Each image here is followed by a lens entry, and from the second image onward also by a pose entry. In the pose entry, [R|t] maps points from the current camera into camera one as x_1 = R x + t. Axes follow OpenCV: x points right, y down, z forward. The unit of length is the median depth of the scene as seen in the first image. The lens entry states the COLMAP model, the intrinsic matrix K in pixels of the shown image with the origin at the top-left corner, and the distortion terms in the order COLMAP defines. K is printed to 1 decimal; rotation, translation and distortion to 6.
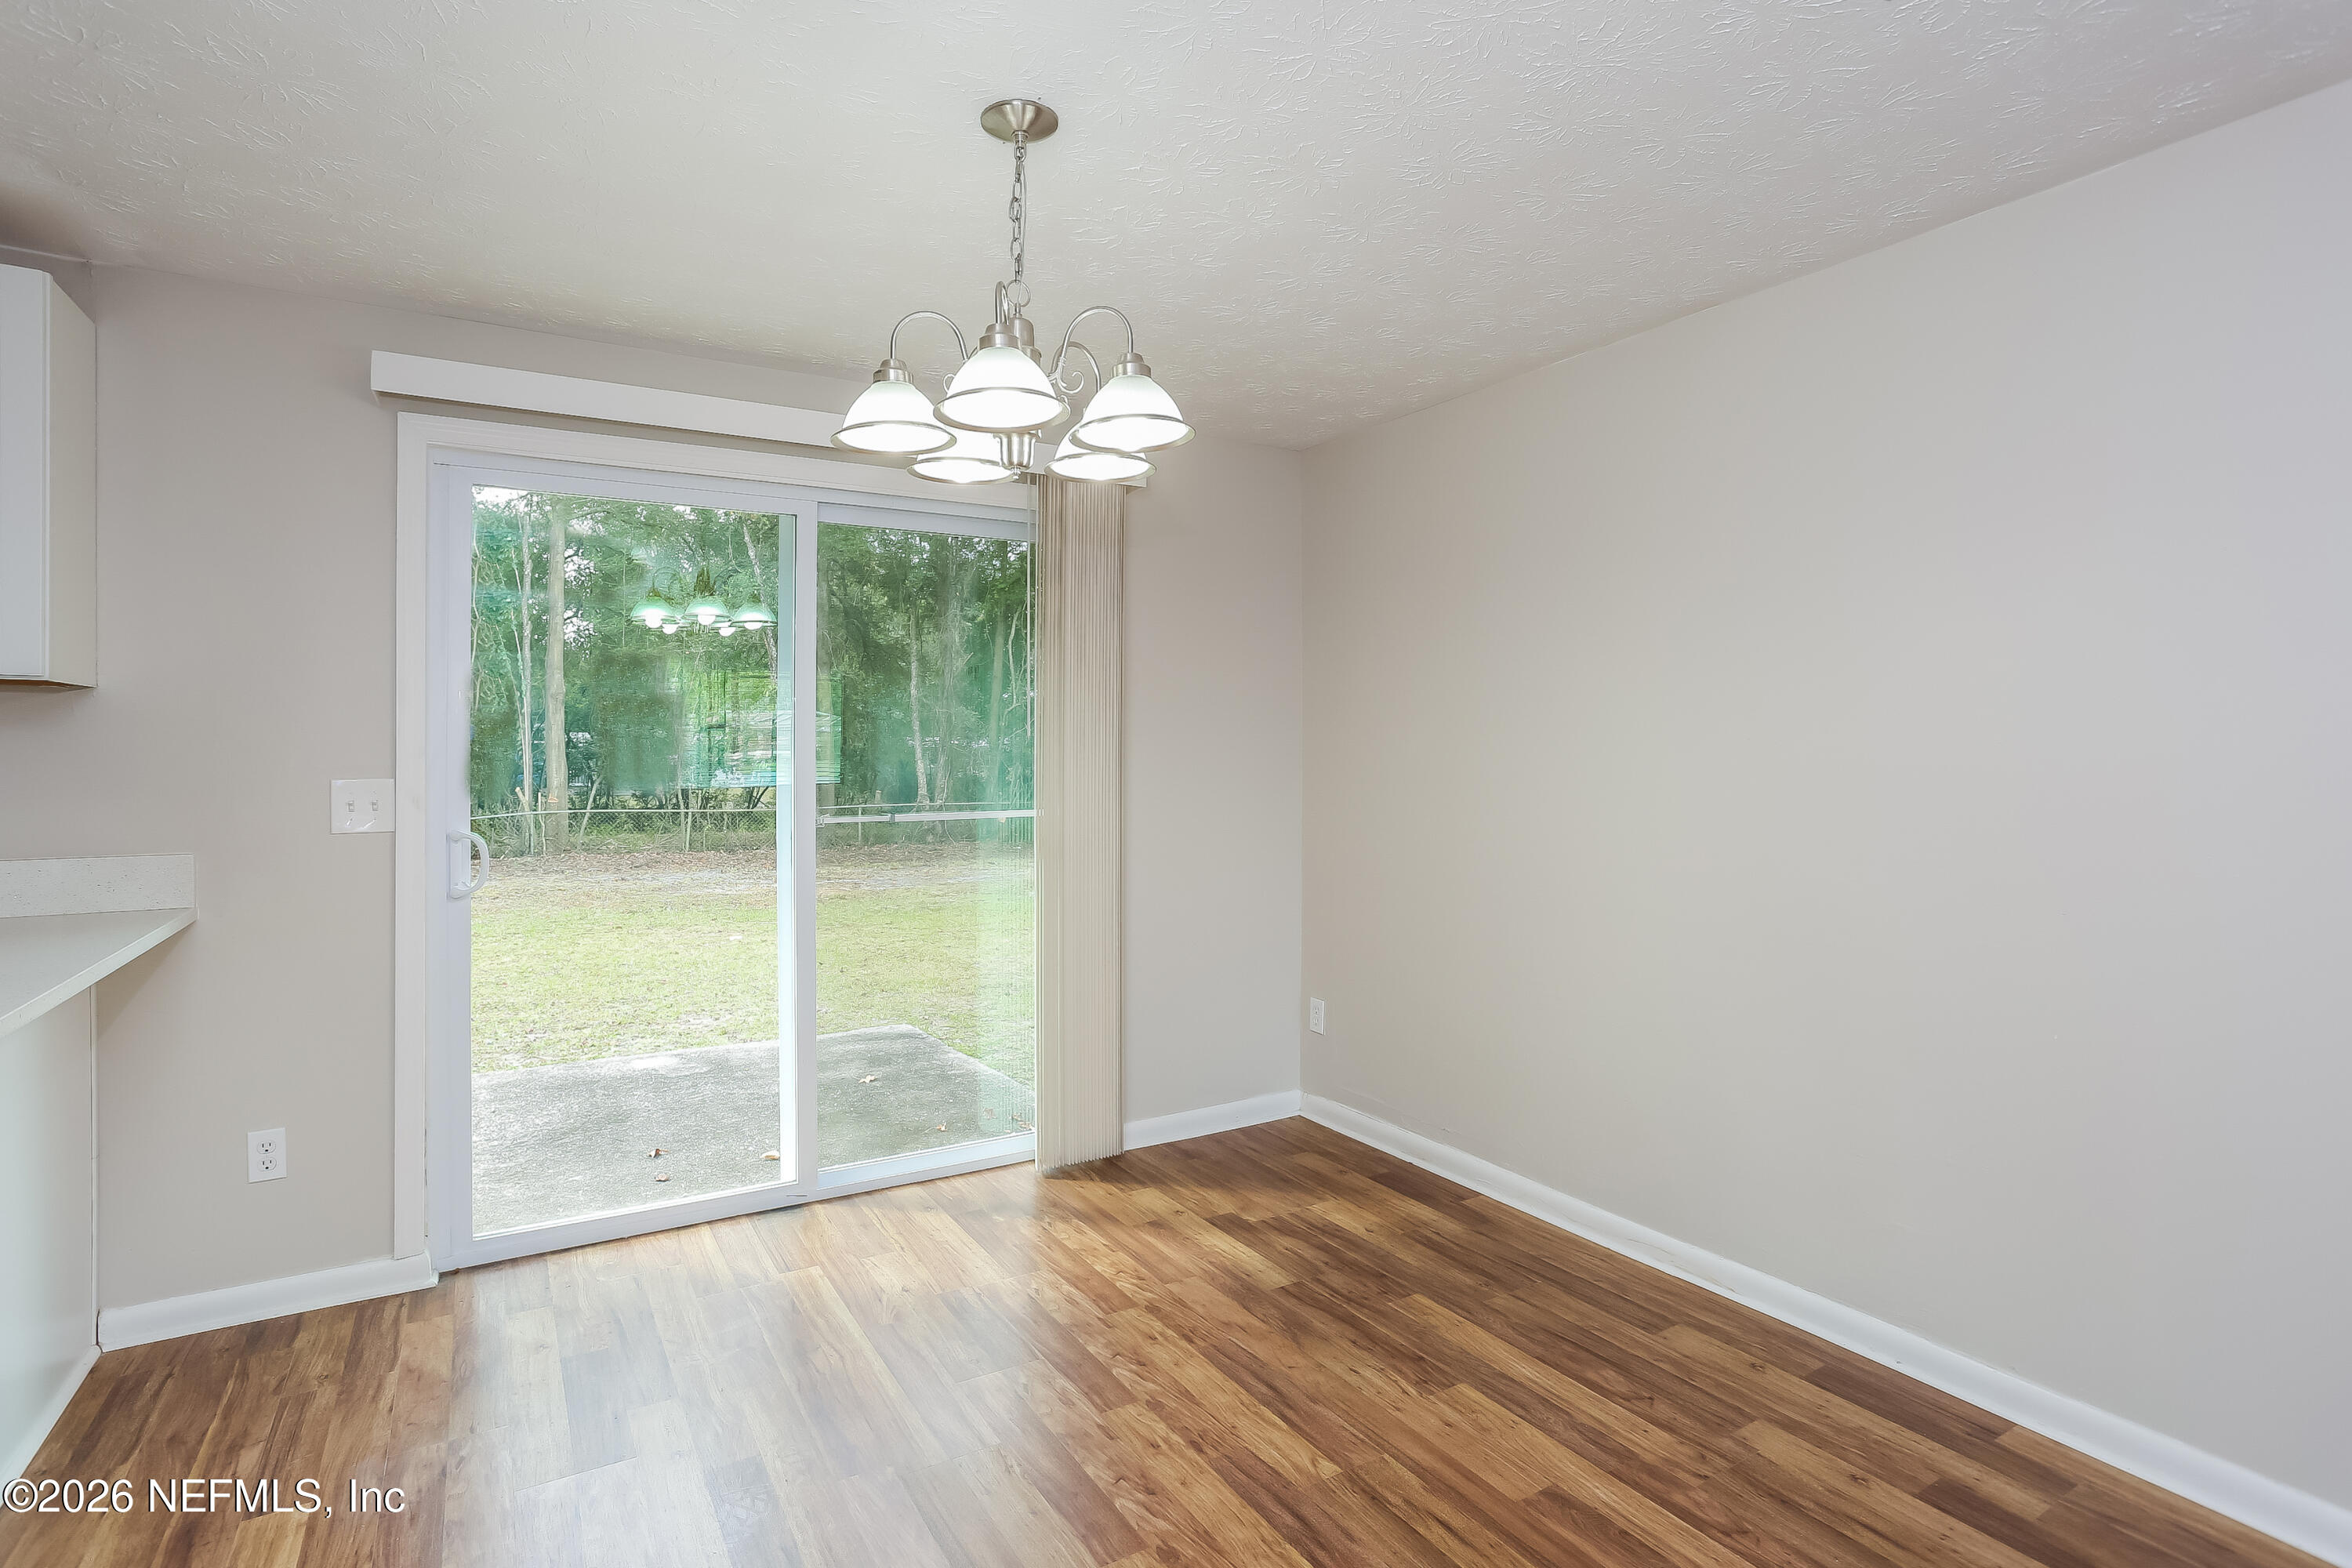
lens RADIAL K [[1124.7, 0, 1120.2], [0, 1124.7, 765.0], [0, 0, 1]] dist [-0.049070, 0.033801]
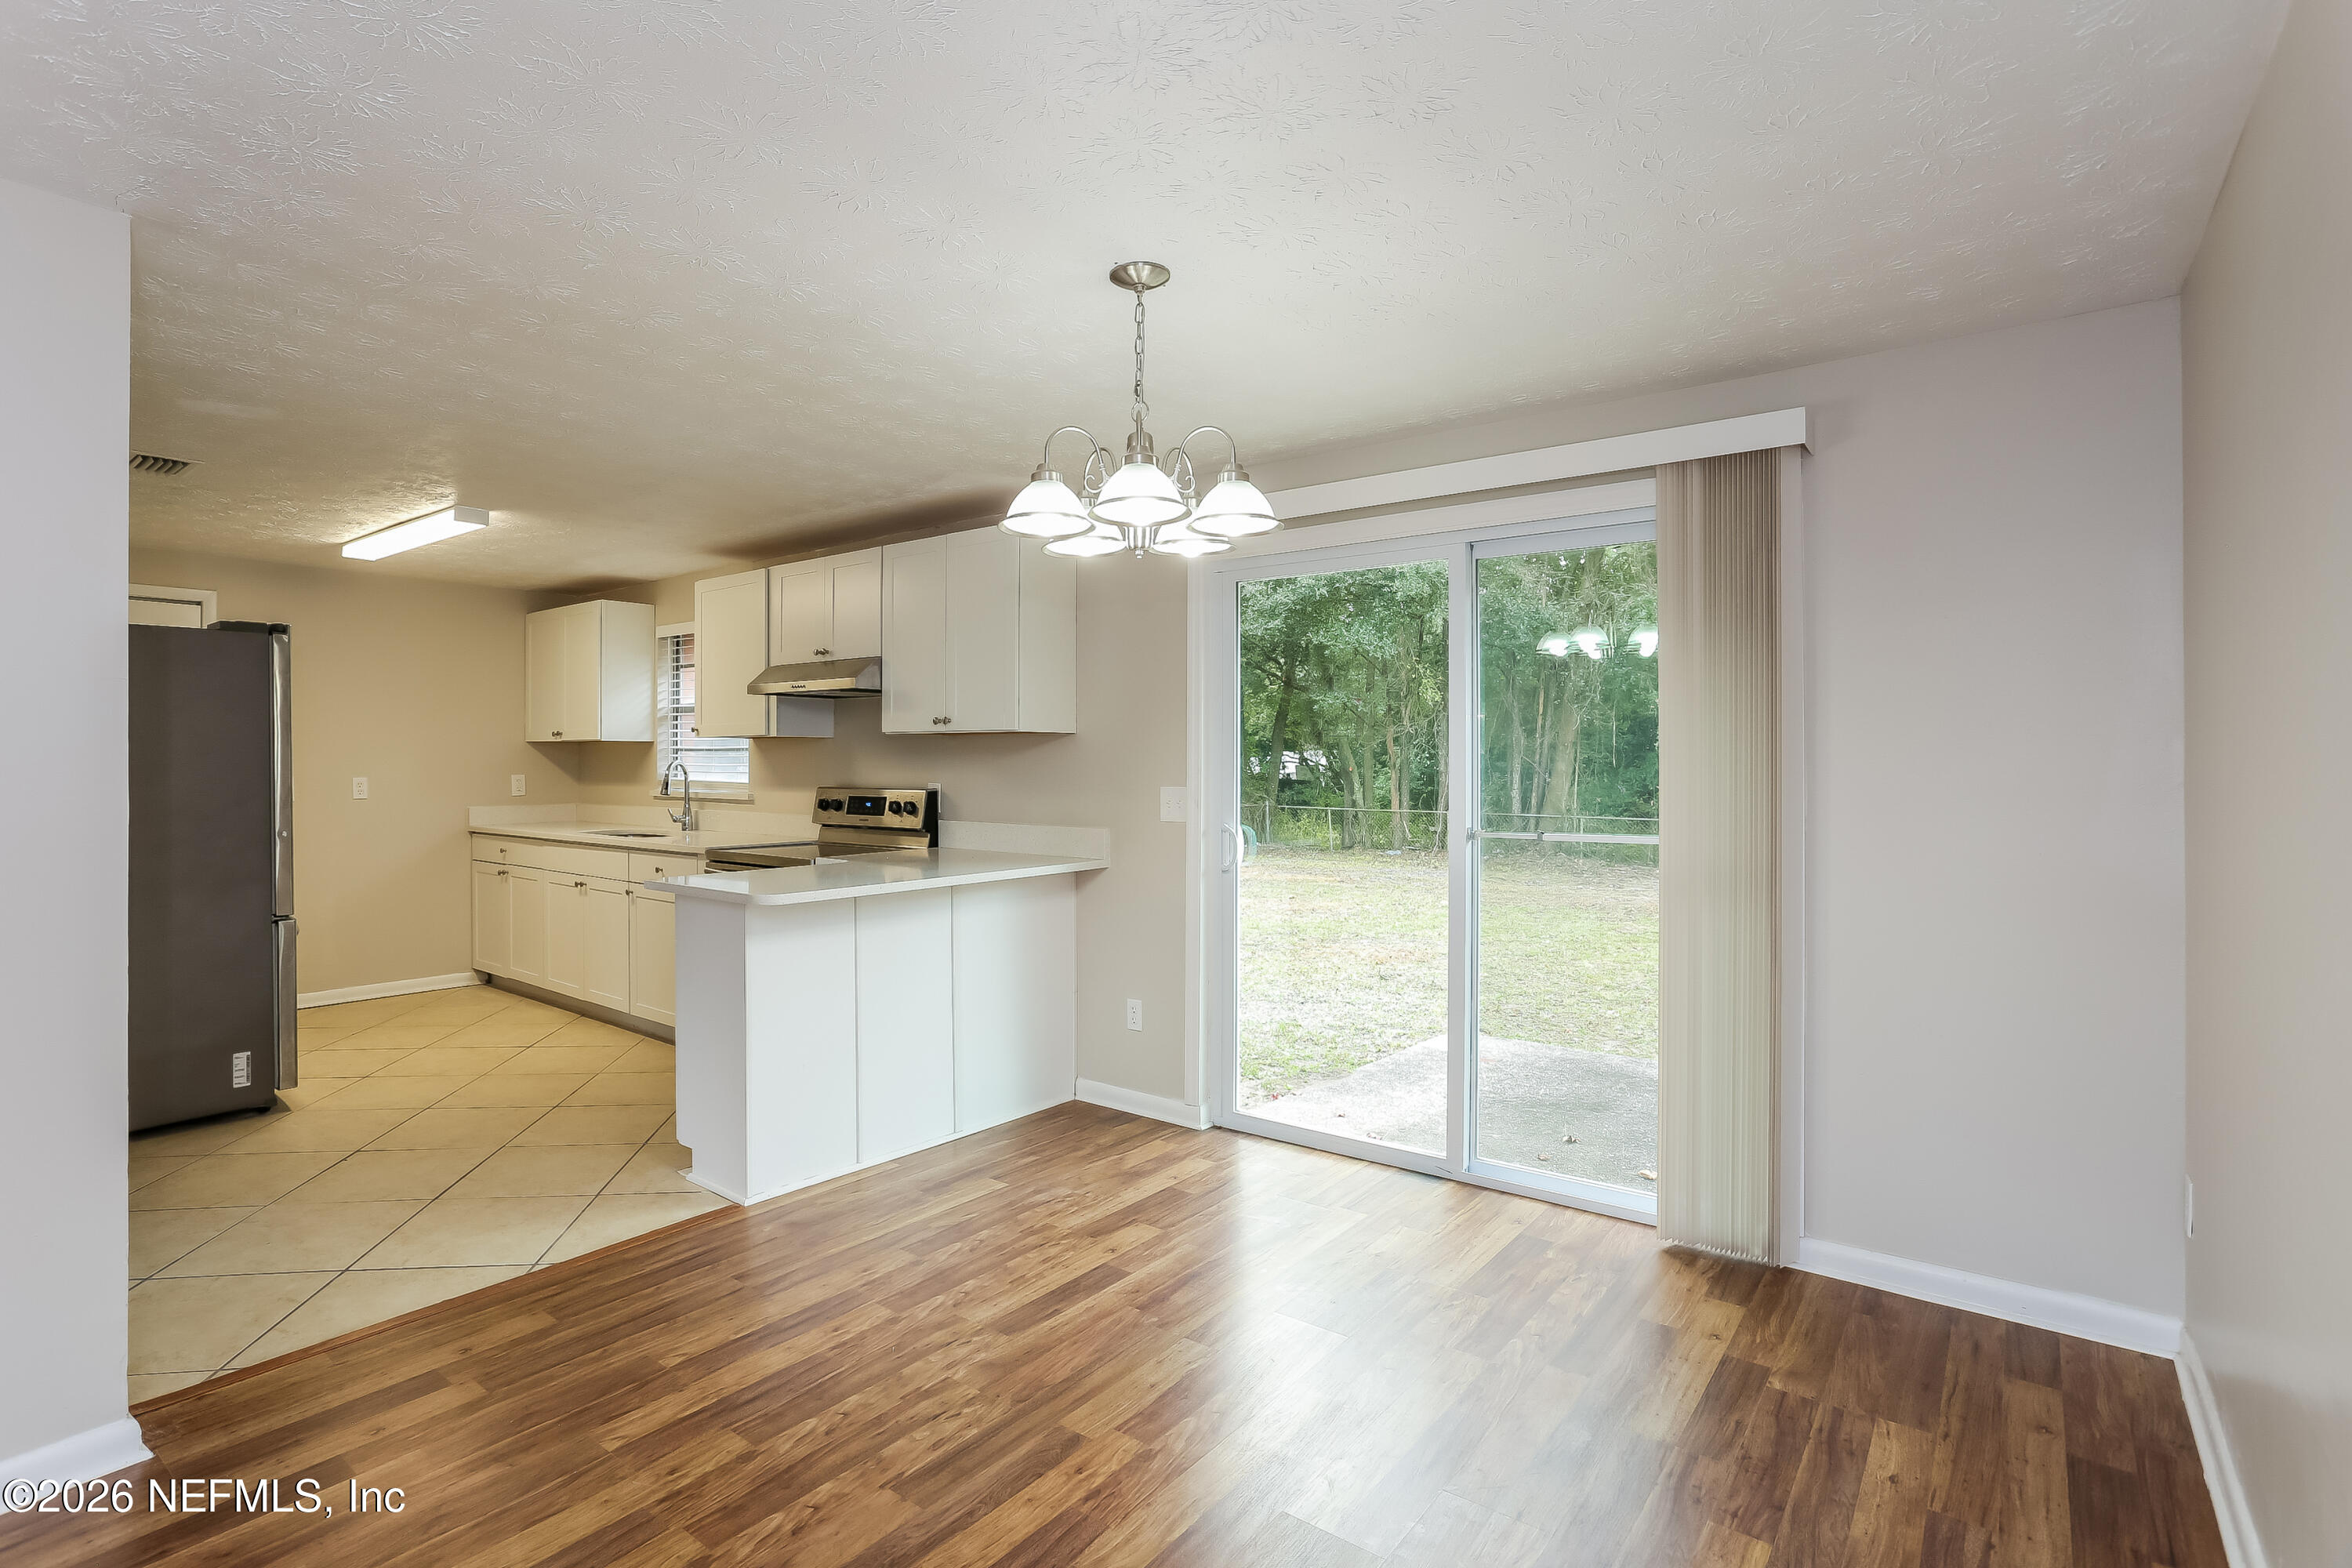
lens RADIAL K [[1138.5, 0, 1172.0], [0, 1138.5, 765.0], [0, 0, 1]] dist [0.001521, 0.000743]
pose [[0.386411, -0.004402, -0.922316, 0.694565], [-0.005078, 0.999963, -0.006900, -0.005053], [0.922313, 0.007350, 0.386375, 0.334817]]
